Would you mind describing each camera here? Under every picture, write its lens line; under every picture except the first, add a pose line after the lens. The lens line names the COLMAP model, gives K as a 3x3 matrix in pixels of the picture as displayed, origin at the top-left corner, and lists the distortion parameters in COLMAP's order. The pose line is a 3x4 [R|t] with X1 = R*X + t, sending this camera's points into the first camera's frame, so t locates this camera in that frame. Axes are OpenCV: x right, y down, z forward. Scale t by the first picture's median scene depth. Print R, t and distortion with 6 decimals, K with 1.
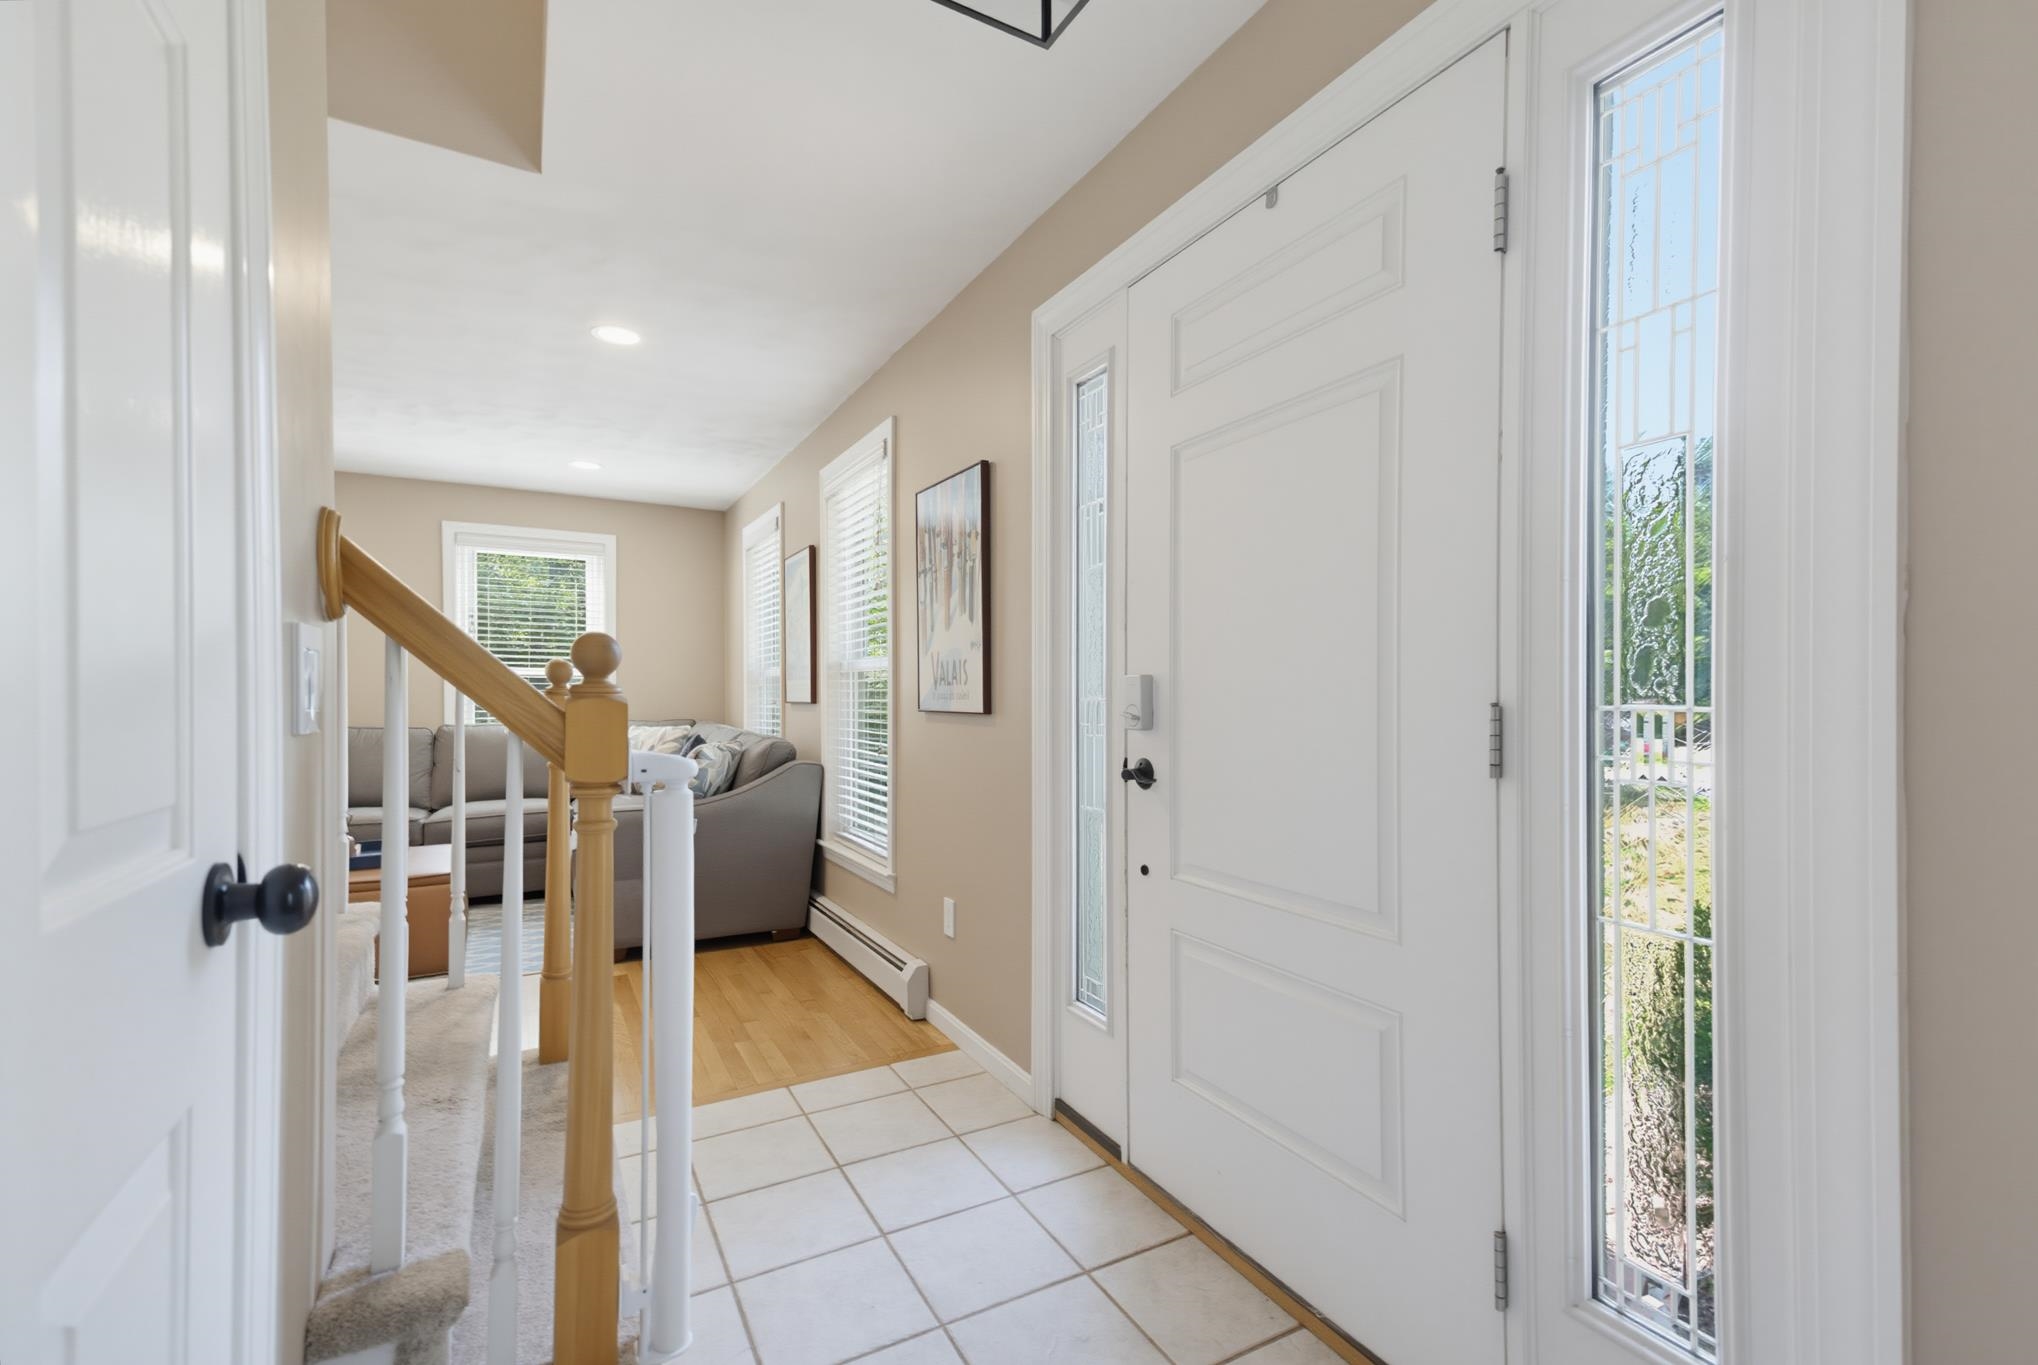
lens RADIAL K [[916.7, 0, 1014.8], [0, 916.7, 691.1], [0, 0, 1]] dist [0.005854, 0.000143]
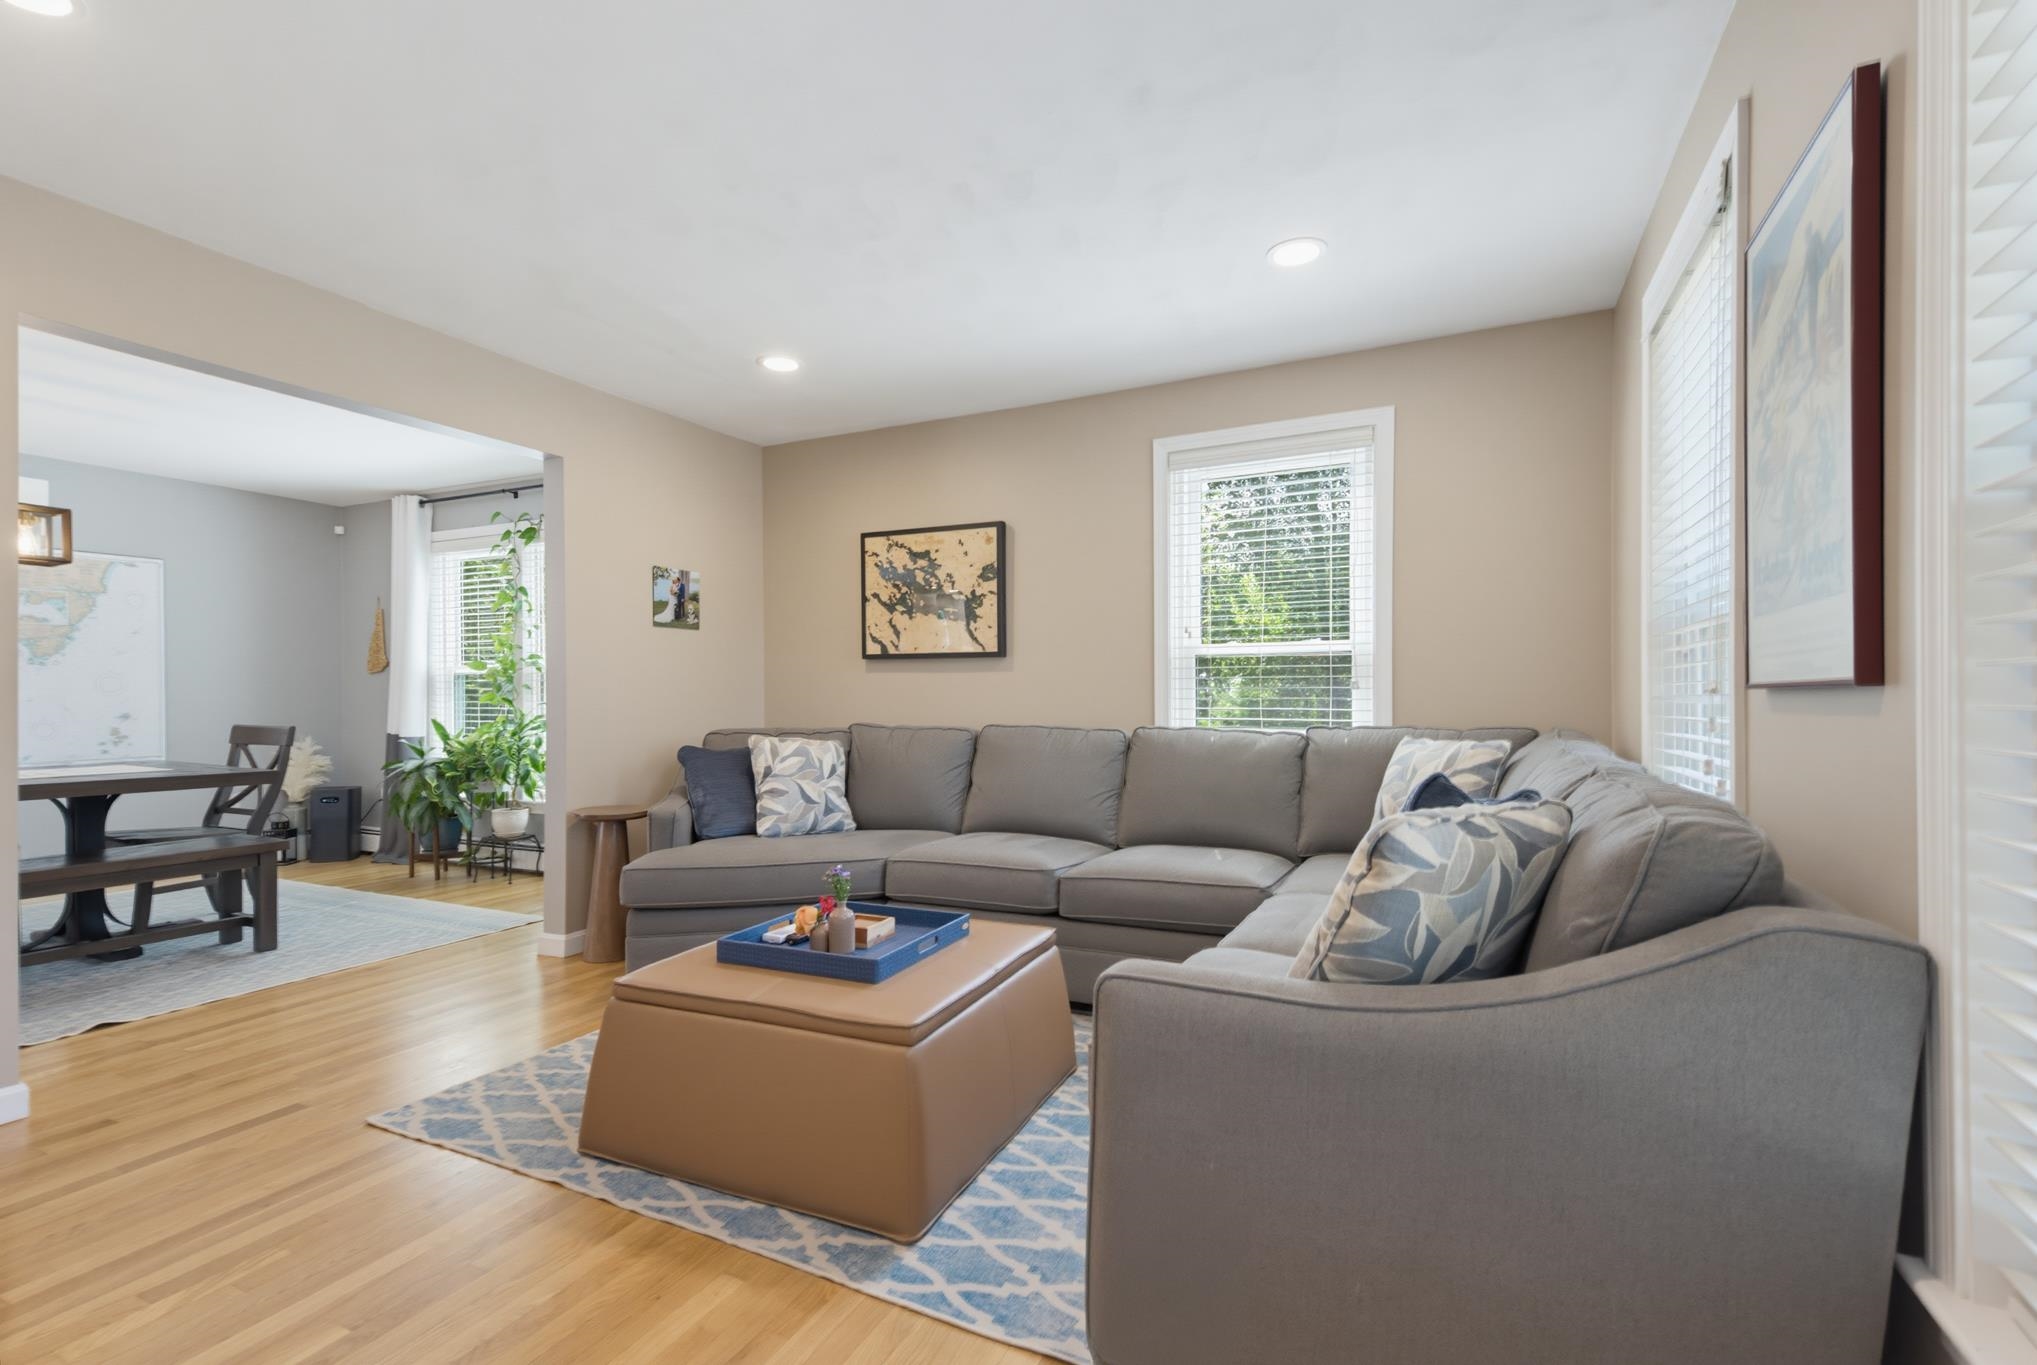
lens RADIAL K [[916.3, 0, 1007.3], [0, 916.3, 694.5], [0, 0, 1]] dist [0.005854, 0.000143]
pose [[0.583882, -0.003075, -0.811833, -0.155653], [0.004571, 0.999989, -0.000500, 0.016202], [0.811826, -0.003419, 0.583890, 0.670086]]
